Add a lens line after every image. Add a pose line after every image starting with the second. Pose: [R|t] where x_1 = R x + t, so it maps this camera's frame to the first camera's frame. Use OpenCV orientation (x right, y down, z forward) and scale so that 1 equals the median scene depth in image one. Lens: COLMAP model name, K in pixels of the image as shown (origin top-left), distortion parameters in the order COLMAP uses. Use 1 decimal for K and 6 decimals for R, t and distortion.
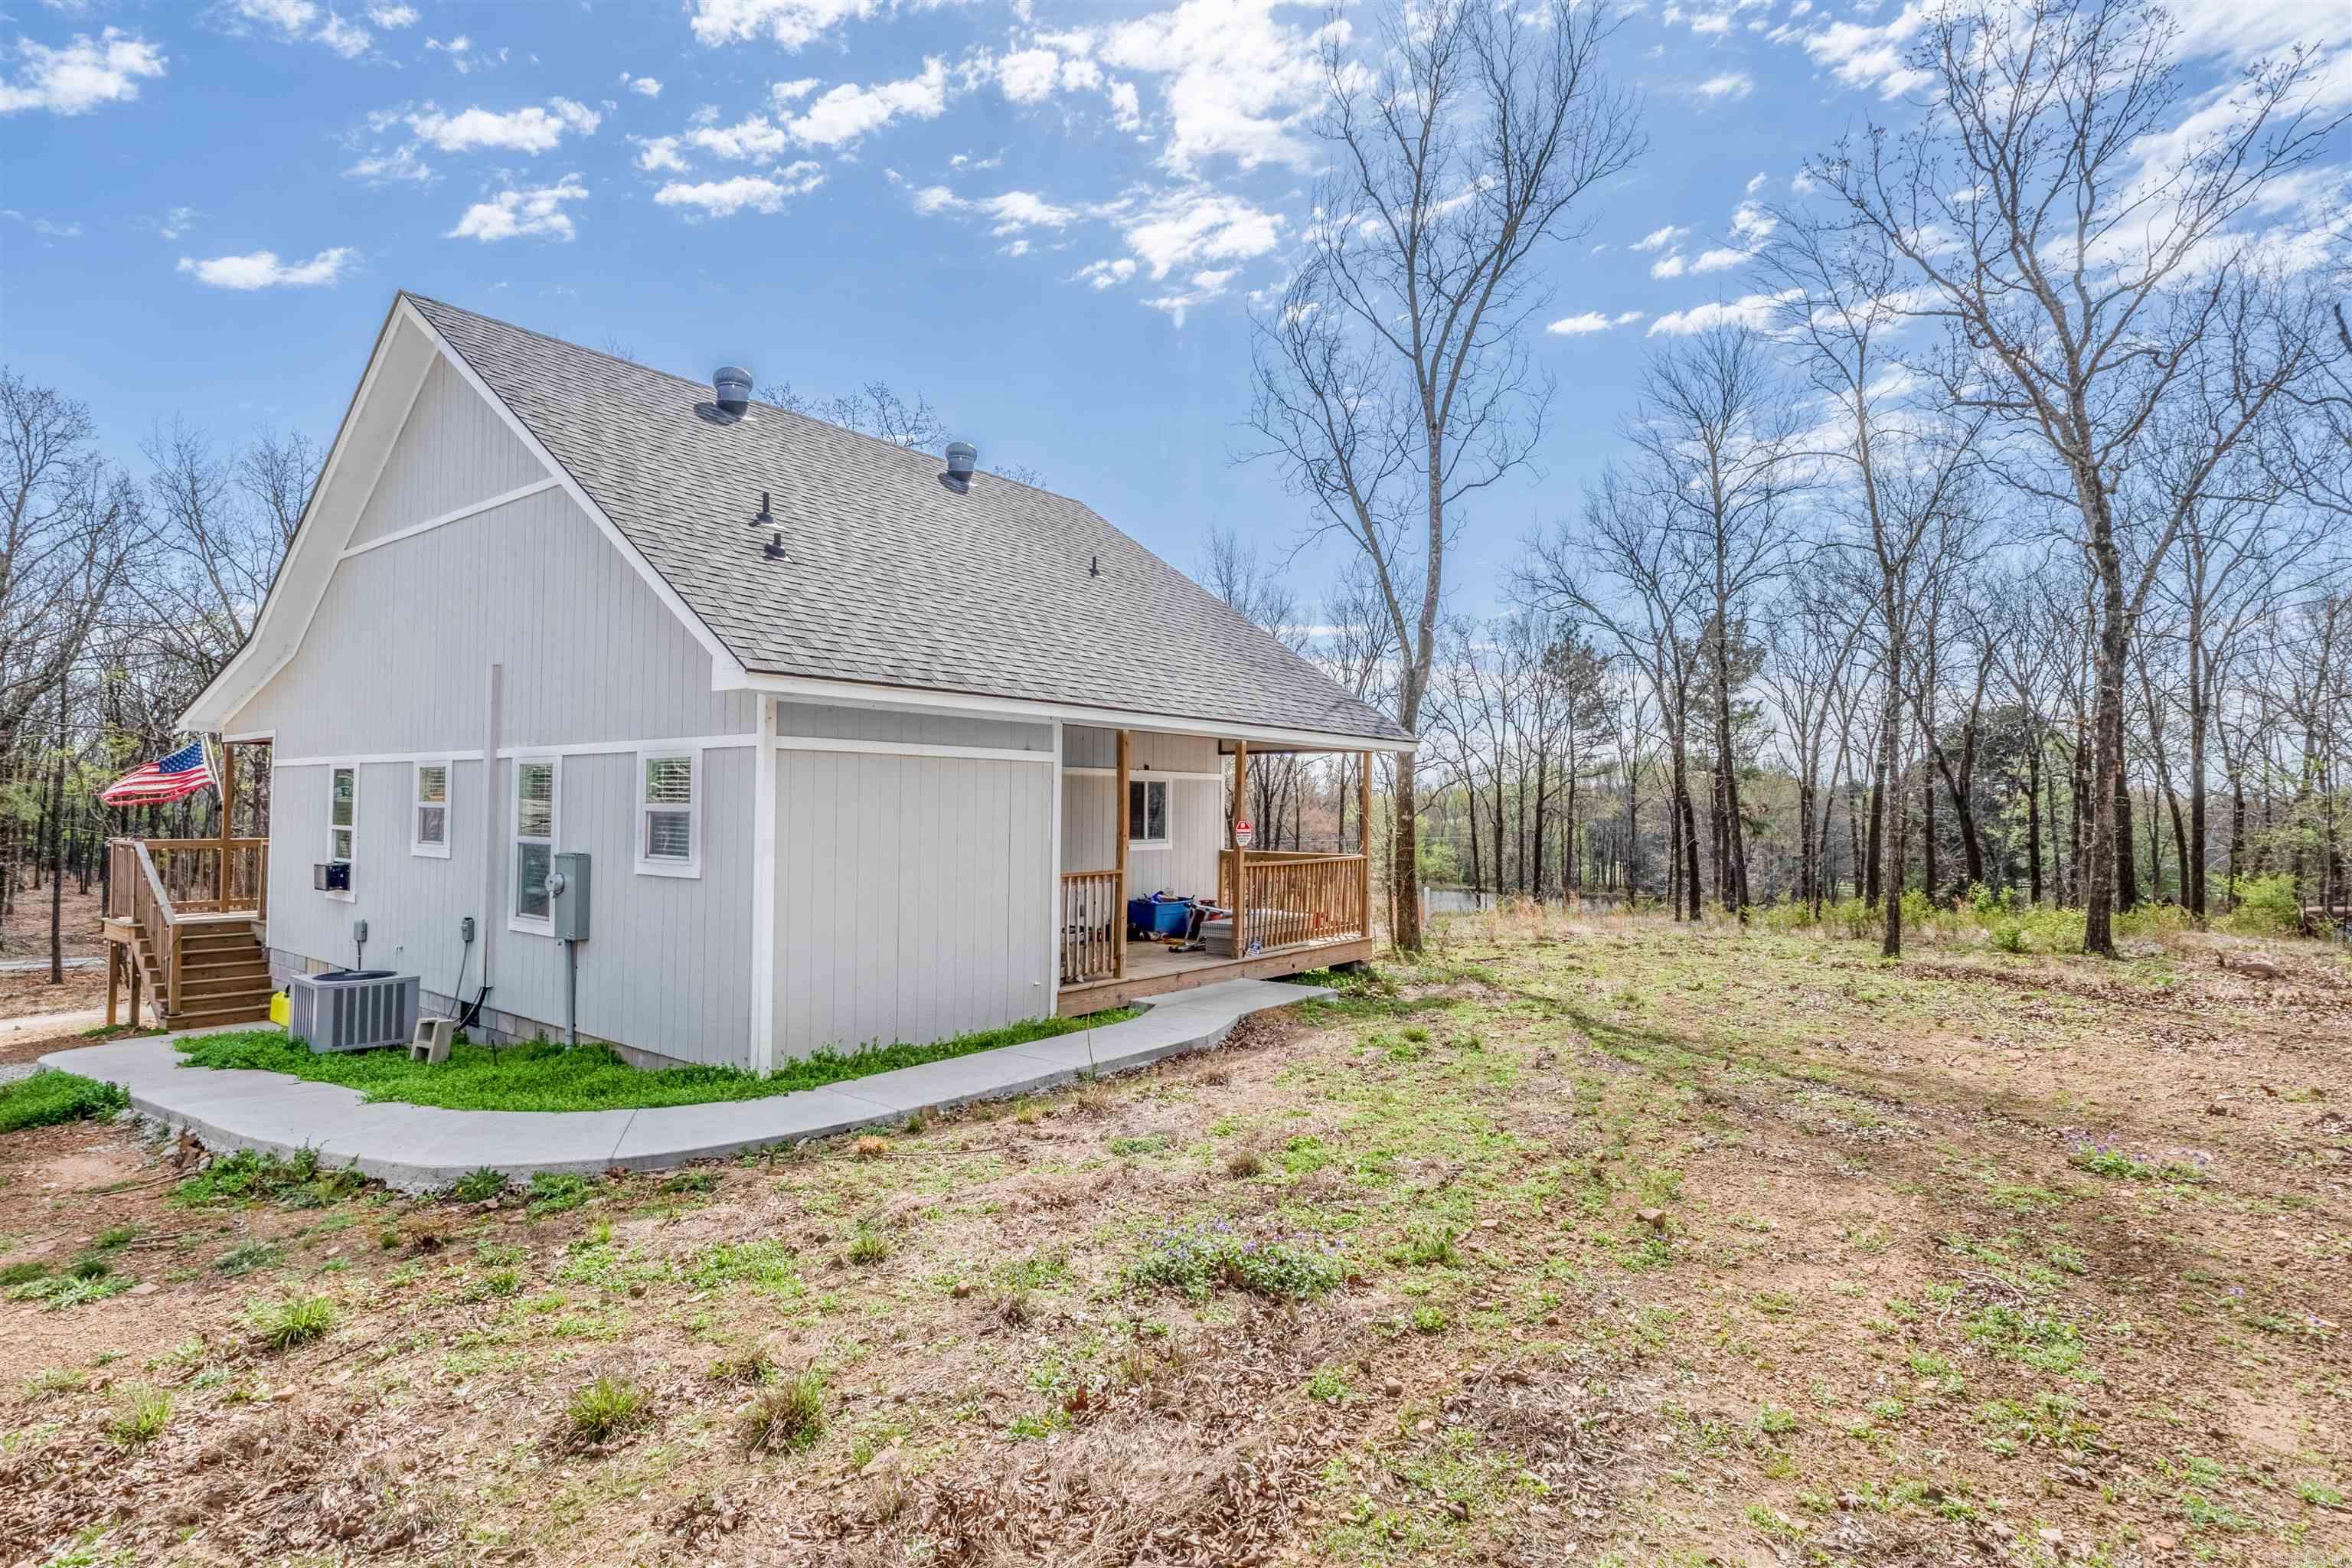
lens RADIAL K [[1160.2, 0, 1175.7], [0, 1160.2, 786.7], [0, 0, 1]] dist [-0.001287, -0.000738]
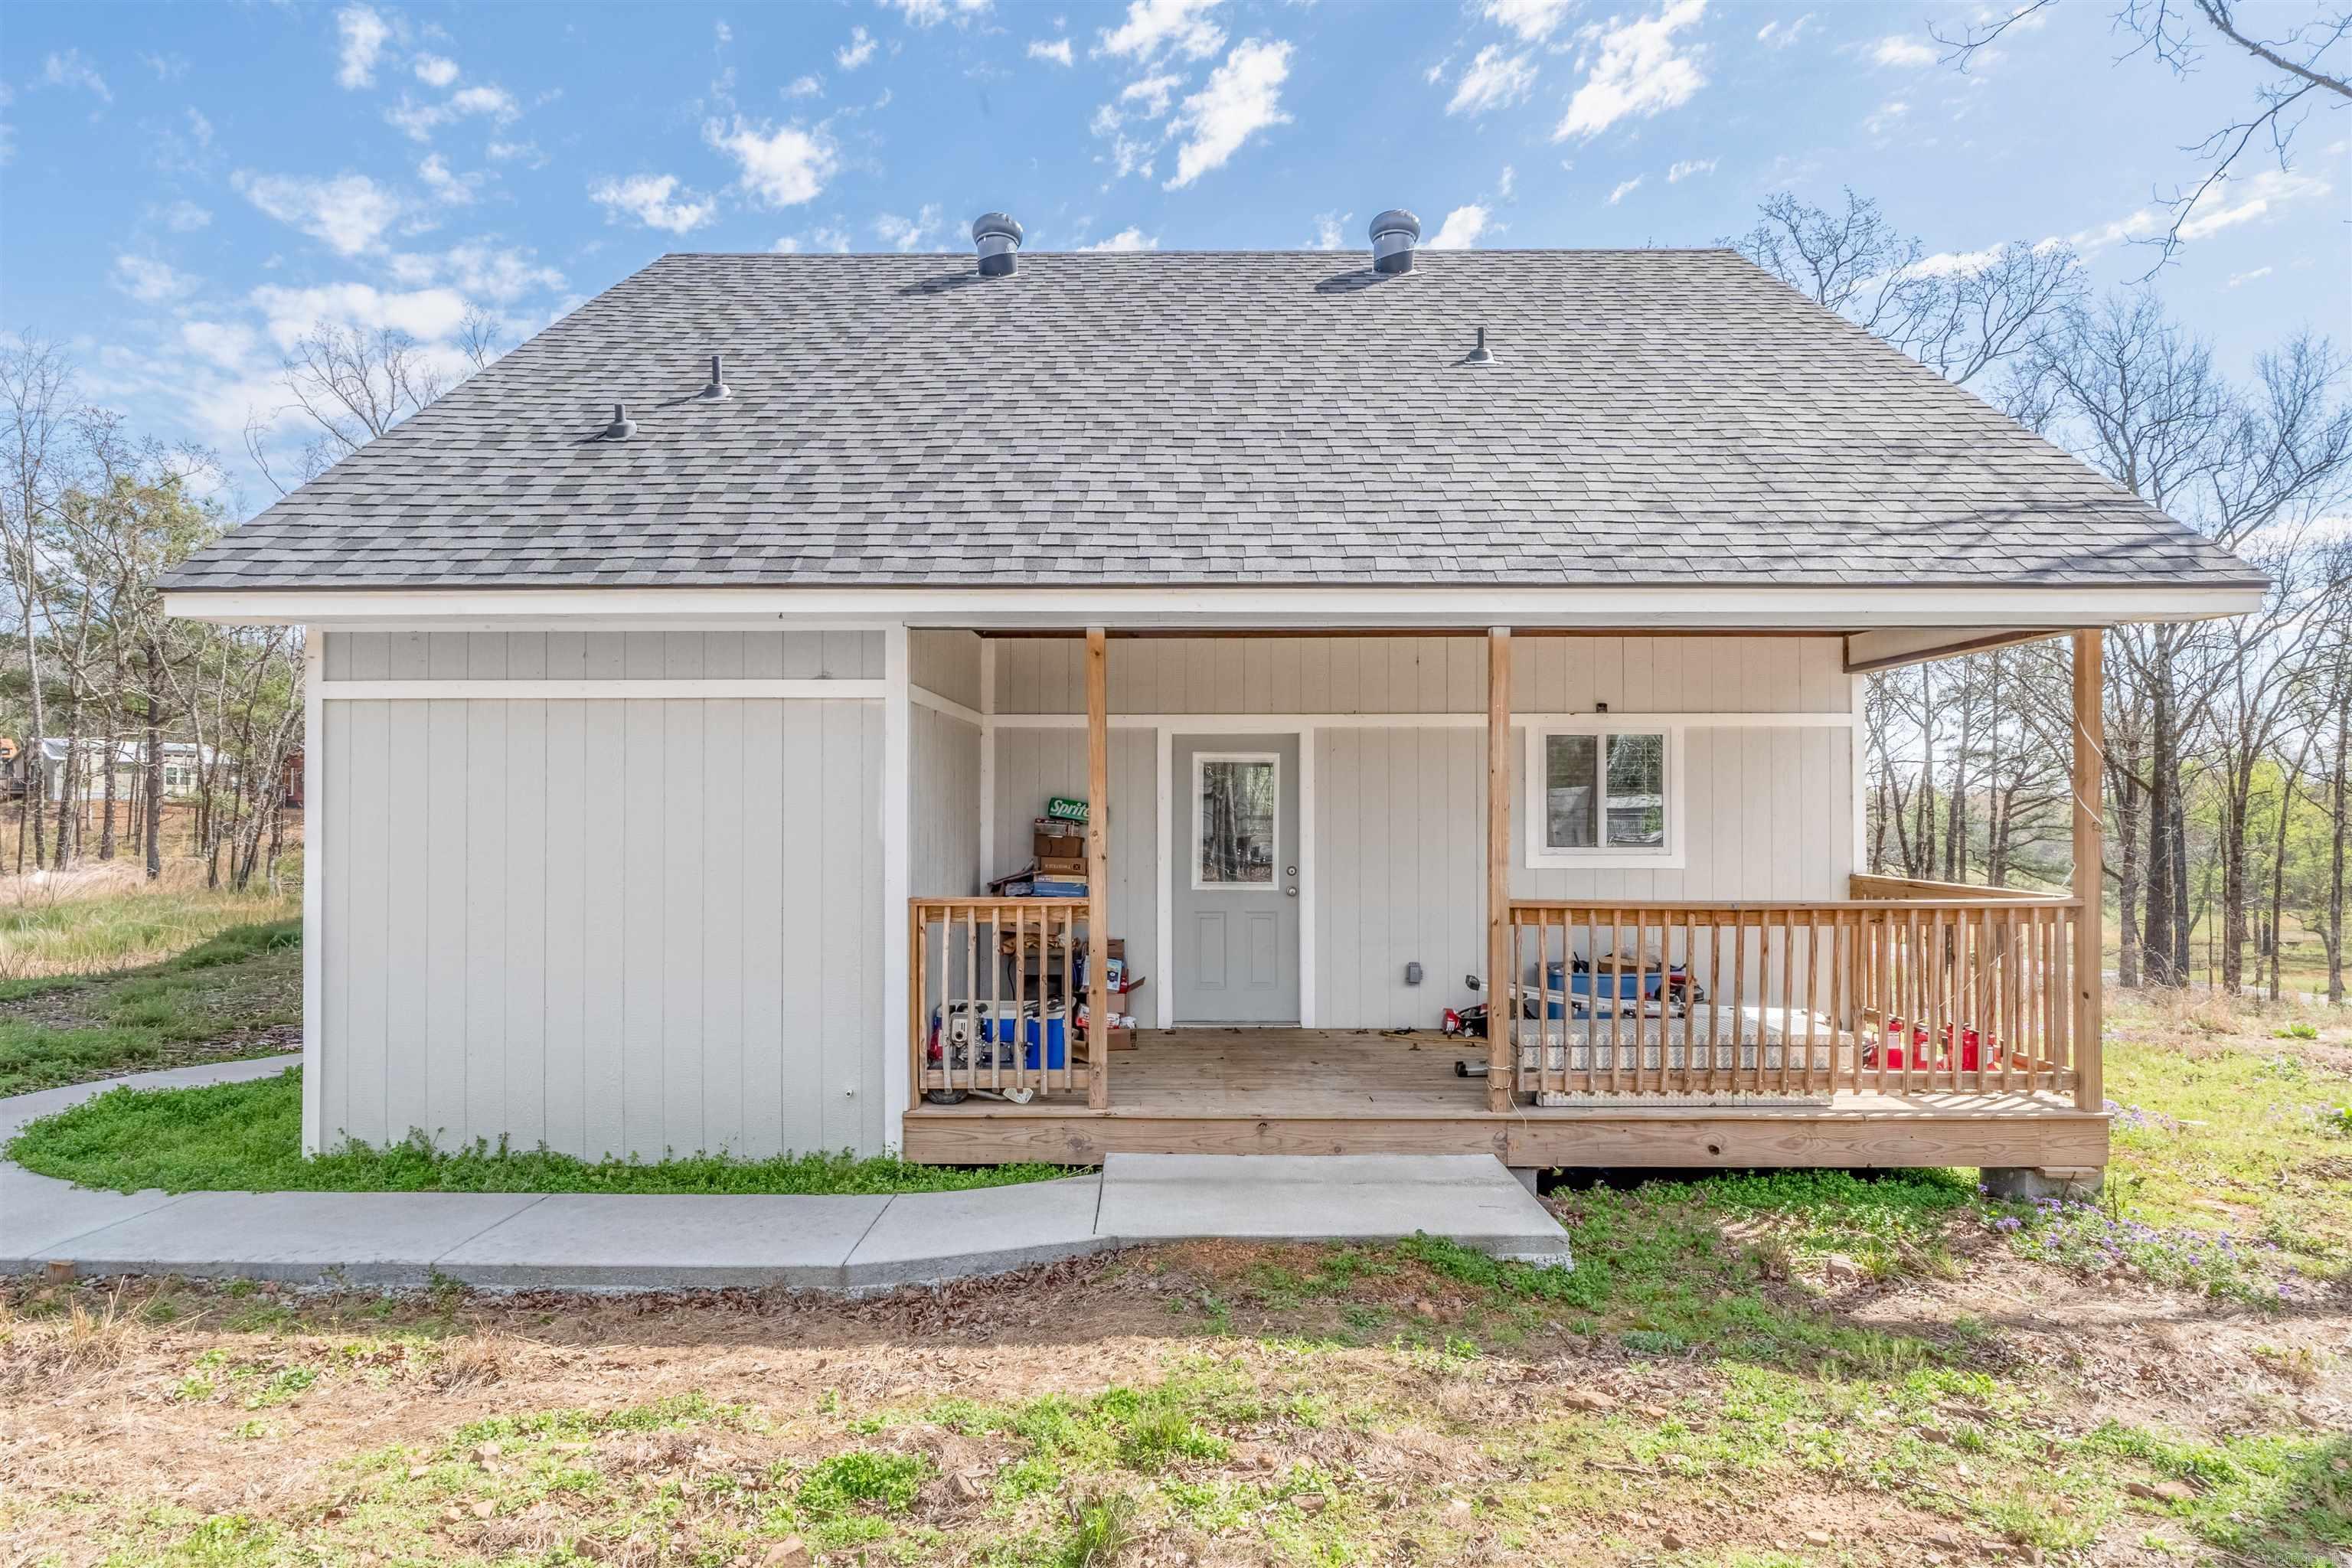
lens RADIAL K [[1424.2, 0, 1175.0], [0, 1424.2, 798.0], [0, 0, 1]] dist [0.004142, 0.000390]
pose [[0.606691, -0.023700, -0.794584, 0.519549], [0.021725, 0.999676, -0.013230, 0.039094], [0.794641, -0.009236, 0.607010, 0.694164]]
